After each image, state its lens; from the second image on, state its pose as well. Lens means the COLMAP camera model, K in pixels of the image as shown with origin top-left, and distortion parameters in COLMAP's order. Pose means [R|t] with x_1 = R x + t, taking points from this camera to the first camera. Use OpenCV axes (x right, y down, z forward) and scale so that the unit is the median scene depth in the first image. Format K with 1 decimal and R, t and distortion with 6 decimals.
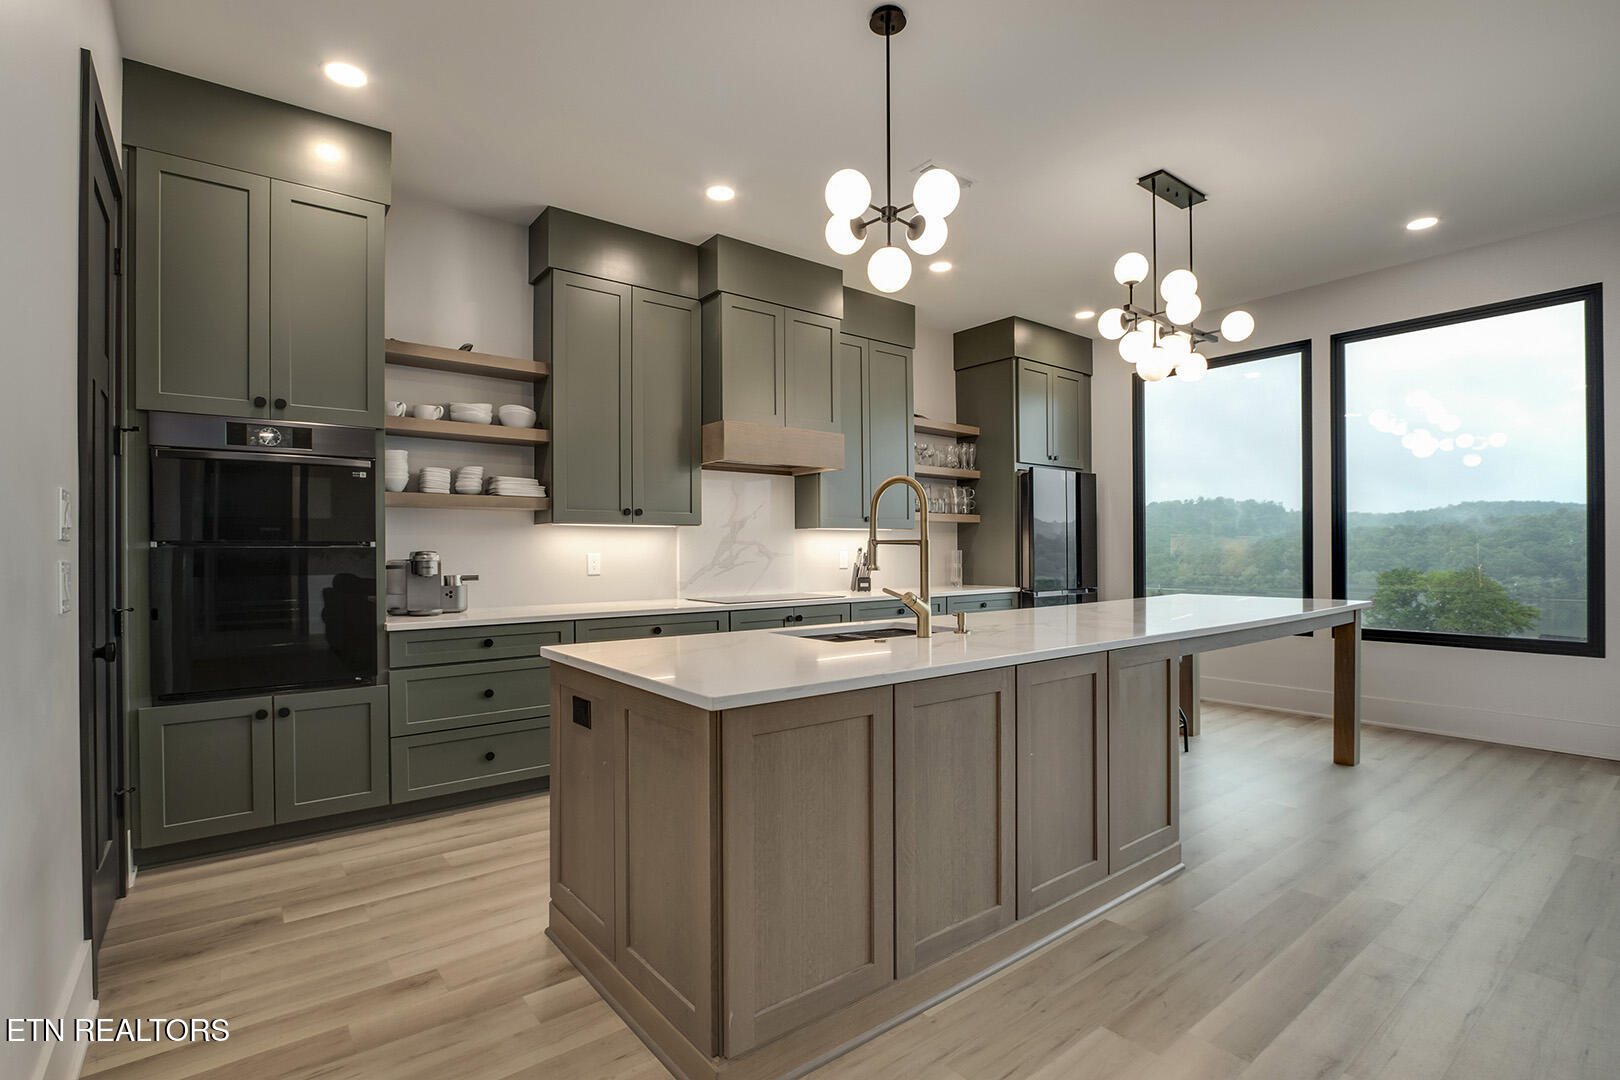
lens RADIAL K [[747.2, 0, 816.8], [0, 747.2, 550.3], [0, 0, 1]] dist [-0.018809, 0.000646]
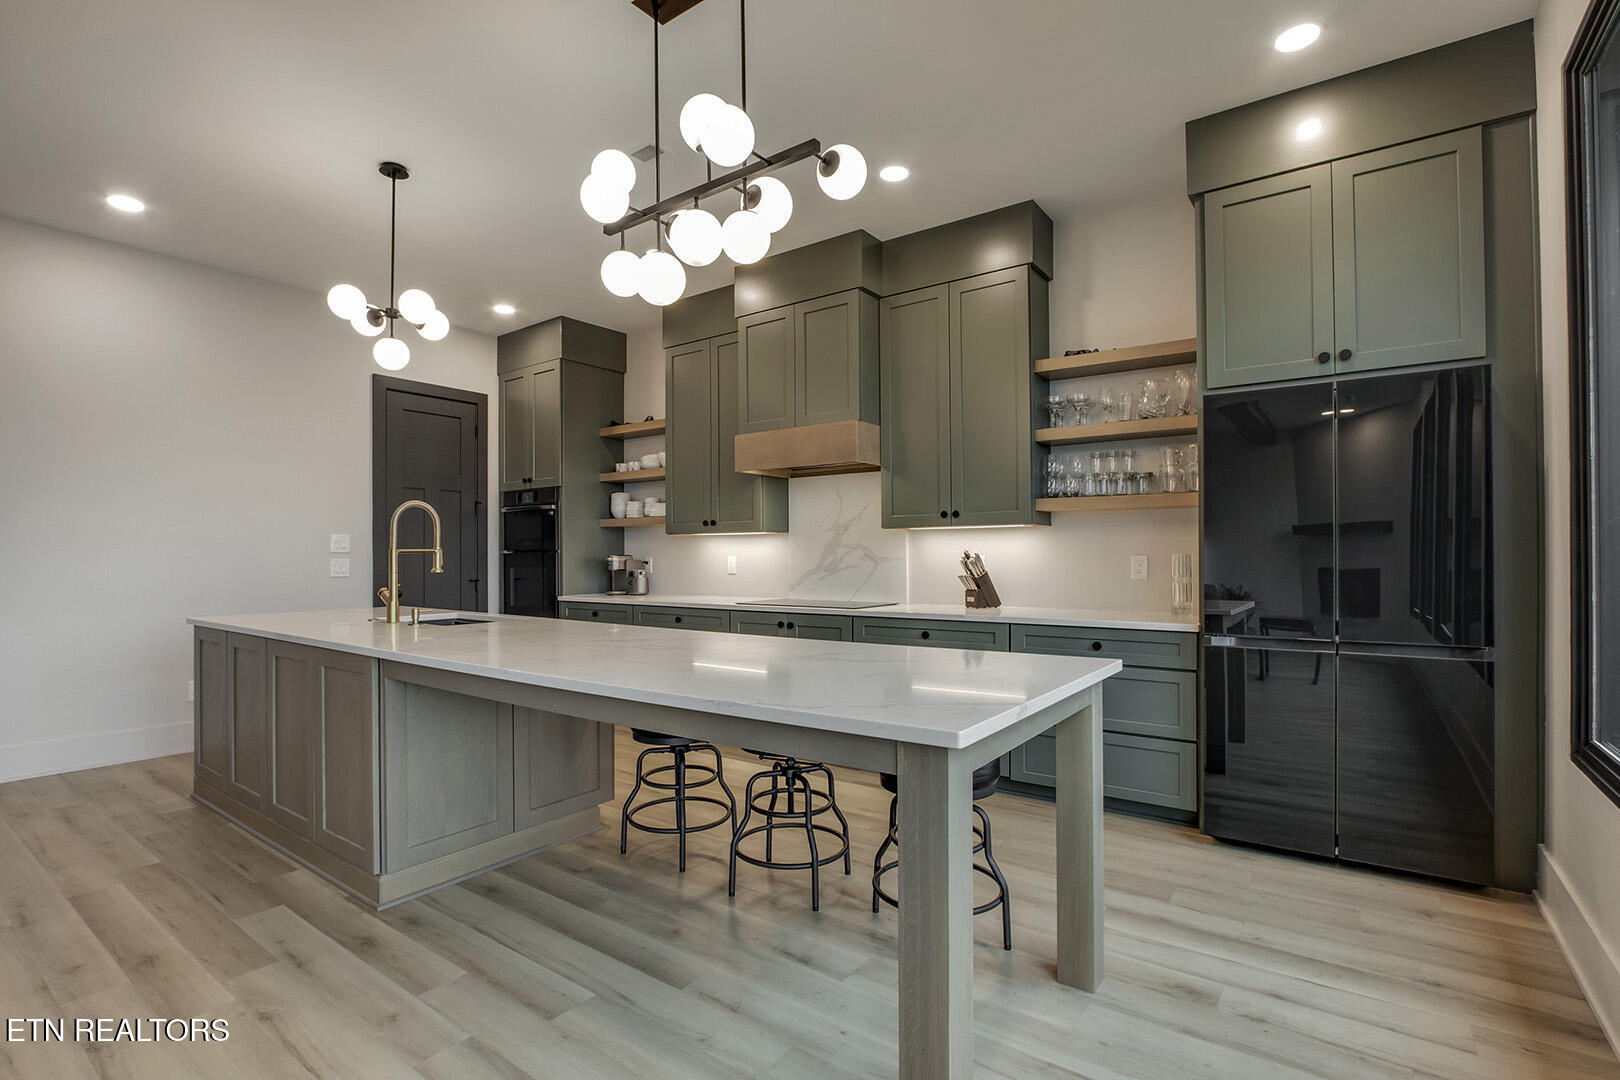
lens RADIAL K [[747.2, 0, 816.8], [0, 747.2, 550.3], [0, 0, 1]] dist [-0.018809, 0.000646]
pose [[0.280642, -0.002571, -0.959809, 0.973946], [0.001040, 0.999997, -0.002374, -0.003469], [0.959812, -0.000331, 0.280644, 0.815440]]
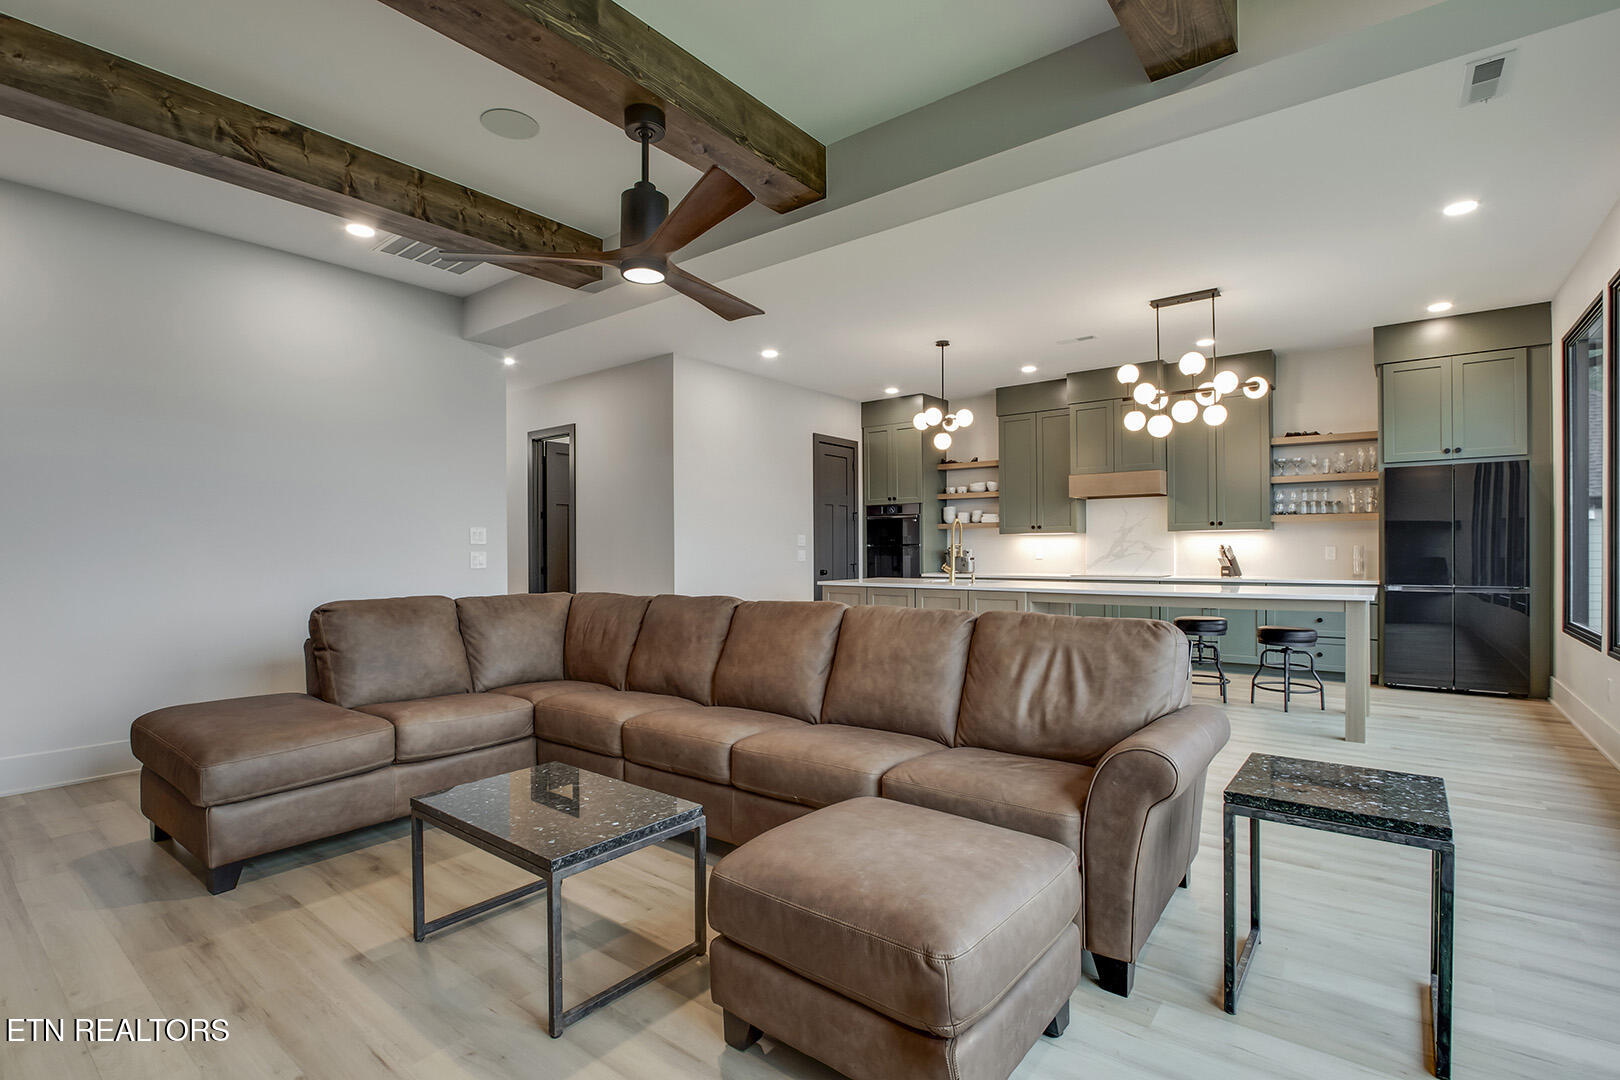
lens RADIAL K [[747.2, 0, 816.8], [0, 747.2, 550.3], [0, 0, 1]] dist [-0.018809, 0.000646]
pose [[0.246642, 0.004348, -0.969097, 1.516877], [0.002179, 0.999985, 0.005041, -0.001469], [0.969104, -0.003355, 0.246629, -0.054787]]
